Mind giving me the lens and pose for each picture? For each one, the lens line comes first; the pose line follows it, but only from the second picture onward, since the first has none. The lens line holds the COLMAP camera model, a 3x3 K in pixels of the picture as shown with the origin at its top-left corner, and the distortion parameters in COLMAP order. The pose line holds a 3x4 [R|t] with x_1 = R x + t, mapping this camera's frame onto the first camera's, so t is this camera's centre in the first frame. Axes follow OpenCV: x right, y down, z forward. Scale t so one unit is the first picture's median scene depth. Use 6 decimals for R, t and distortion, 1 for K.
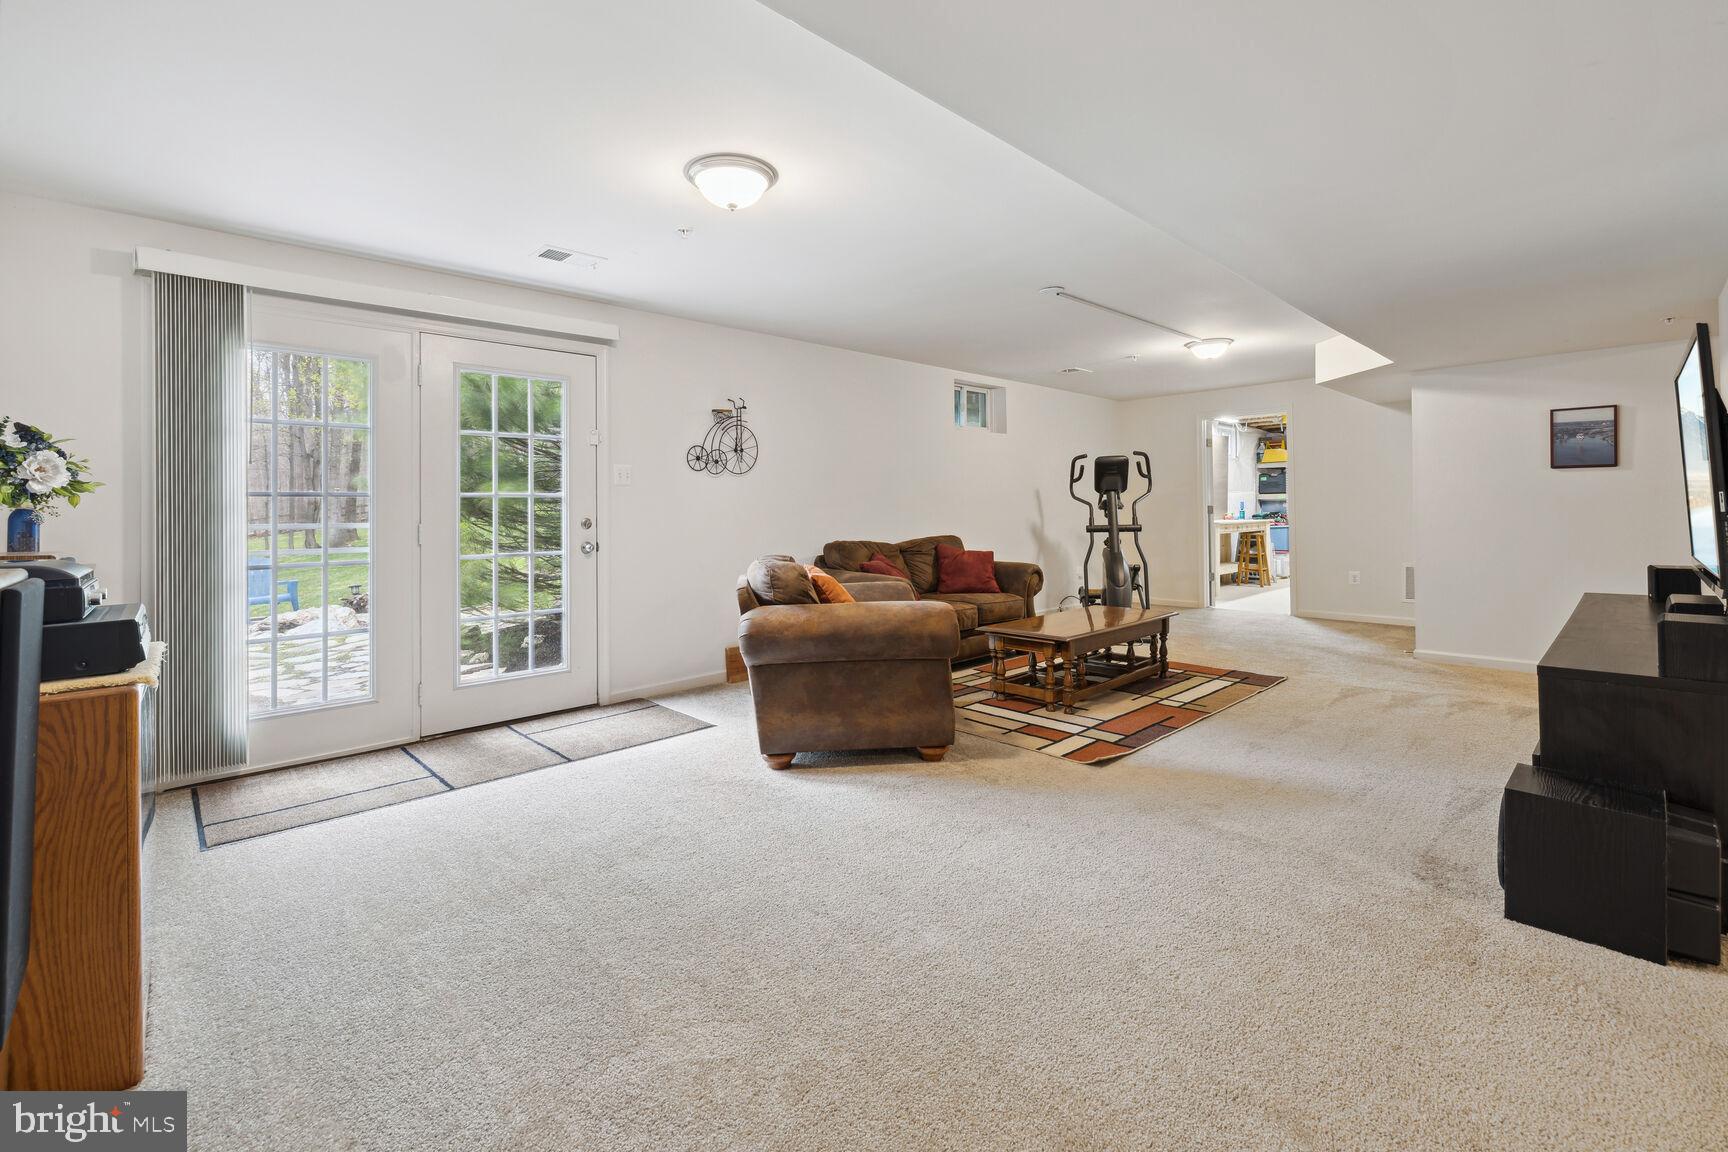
lens RADIAL K [[750.0, 0, 864.0], [0, 750.0, 576.0], [0, 0, 1]] dist [0.000139, -0.000186]
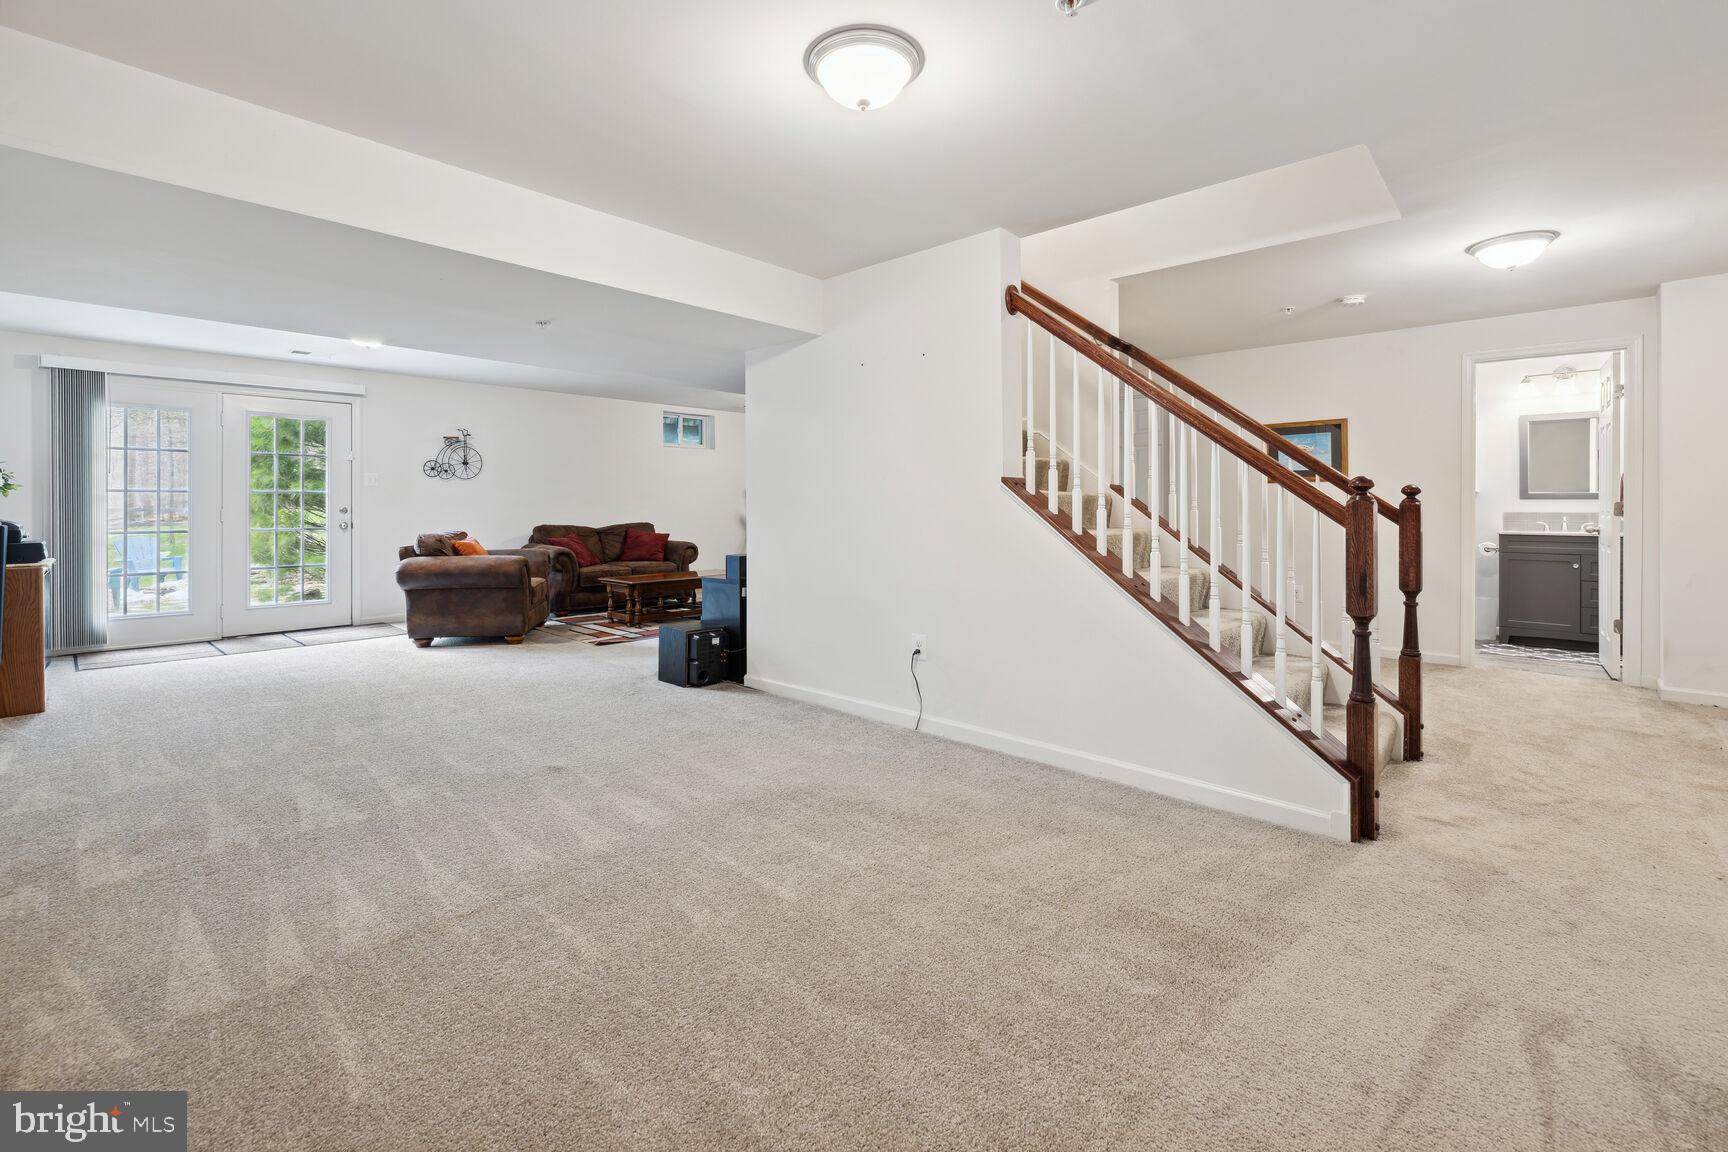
lens RADIAL K [[750.0, 0, 864.0], [0, 750.0, 576.0], [0, 0, 1]] dist [0.000139, -0.000186]
pose [[0.997828, 0.007515, 0.065447, 0.677738], [-0.008076, 0.999933, 0.008317, 0.050558], [-0.065380, -0.008827, 0.997821, -0.708768]]
